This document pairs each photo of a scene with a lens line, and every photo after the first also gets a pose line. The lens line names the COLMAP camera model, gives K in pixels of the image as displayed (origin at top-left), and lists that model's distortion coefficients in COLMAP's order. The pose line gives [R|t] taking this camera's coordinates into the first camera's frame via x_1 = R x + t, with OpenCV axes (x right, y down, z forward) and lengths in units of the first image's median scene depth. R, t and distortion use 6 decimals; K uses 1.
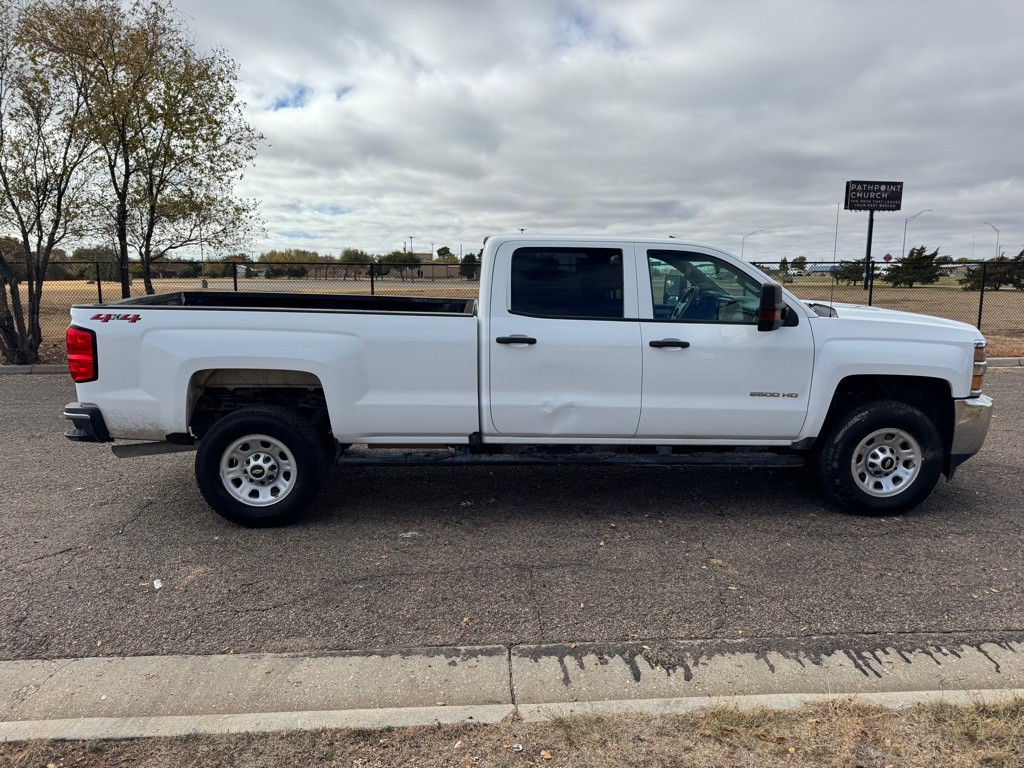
lens RADIAL K [[743.1, 0, 516.7], [0, 743.1, 384.5], [0, 0, 1]] dist [0.035282, -0.049098]
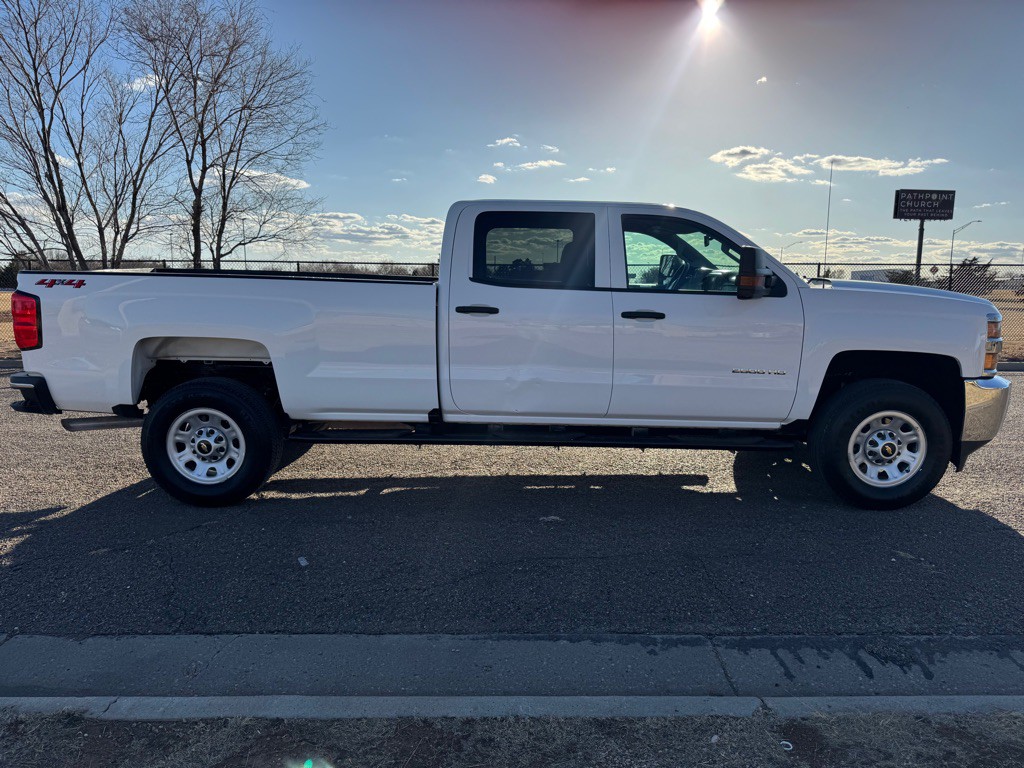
lens RADIAL K [[743.1, 0, 520.5], [0, 743.1, 387.6], [0, 0, 1]] dist [0.035282, -0.049098]
pose [[0.998427, 0.012102, -0.054748, 0.101539], [-0.012910, 0.999813, -0.014416, 0.048536], [0.054564, 0.015100, 0.998396, 0.072208]]
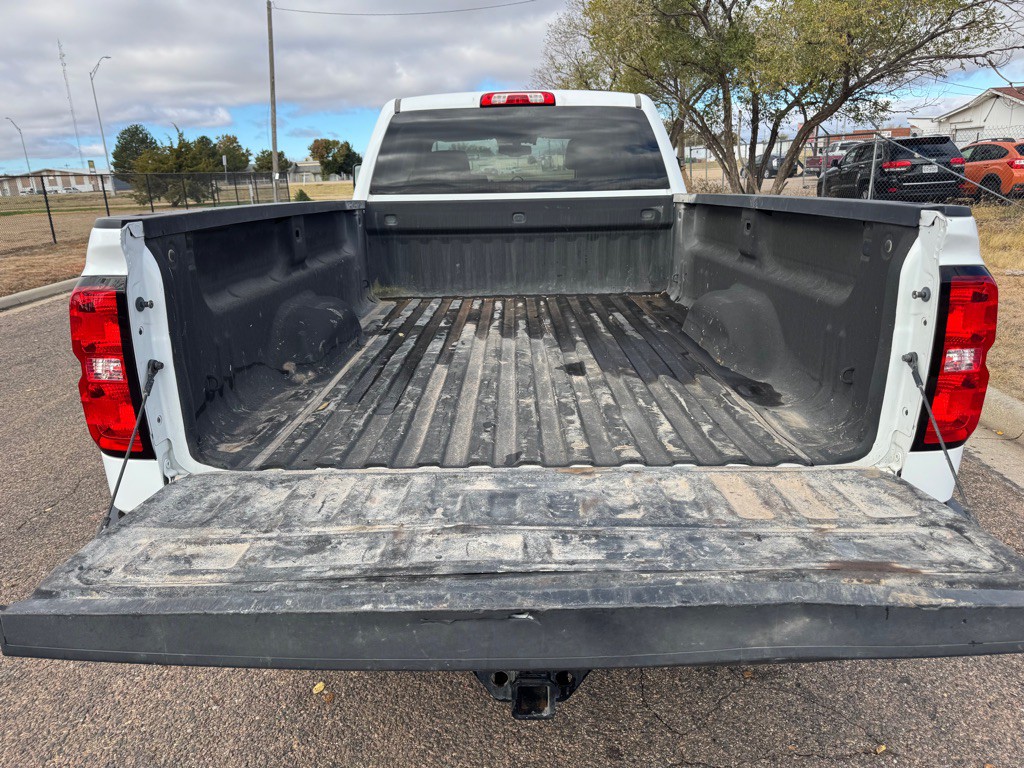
lens RADIAL K [[743.1, 0, 517.1], [0, 743.1, 387.7], [0, 0, 1]] dist [0.035282, -0.049098]
pose [[0.027388, -0.282213, 0.958961, -0.869809], [0.192085, 0.942929, 0.272009, -0.147595], [-0.980996, 0.176753, 0.080034, 1.117669]]
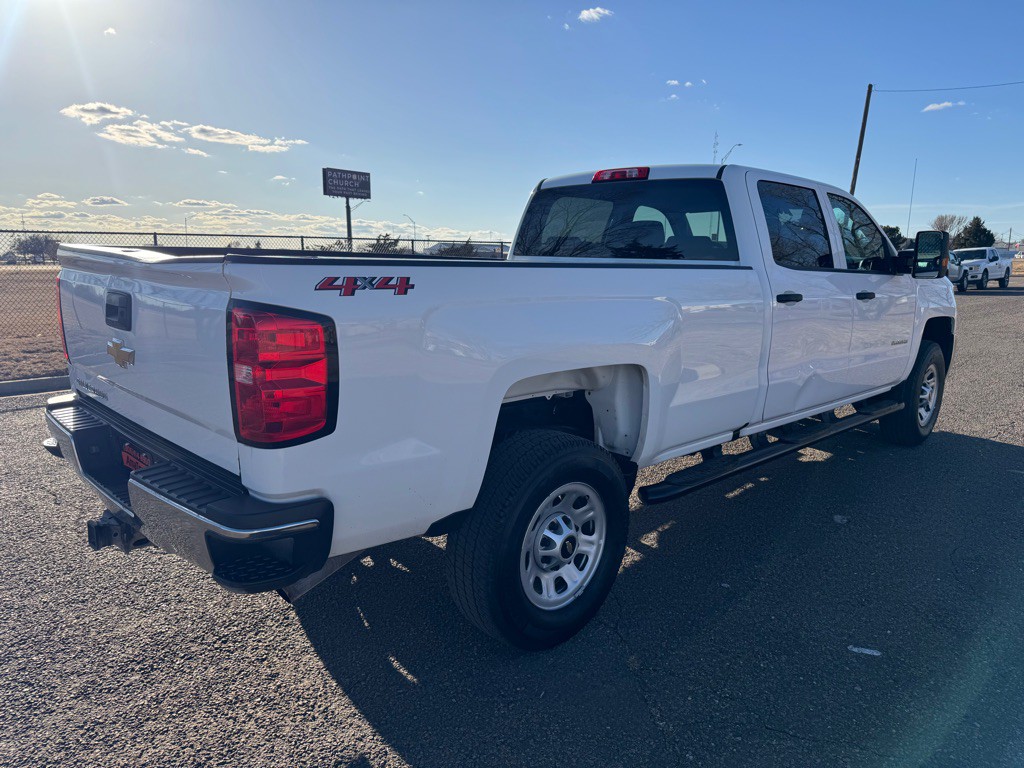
lens RADIAL K [[743.1, 0, 522.6], [0, 743.1, 369.9], [0, 0, 1]] dist [0.035282, -0.049098]
pose [[0.731281, -0.103750, 0.674139, -0.728541], [0.105338, 0.993685, 0.038660, -0.044172], [-0.673893, 0.042741, 0.737592, 0.584416]]
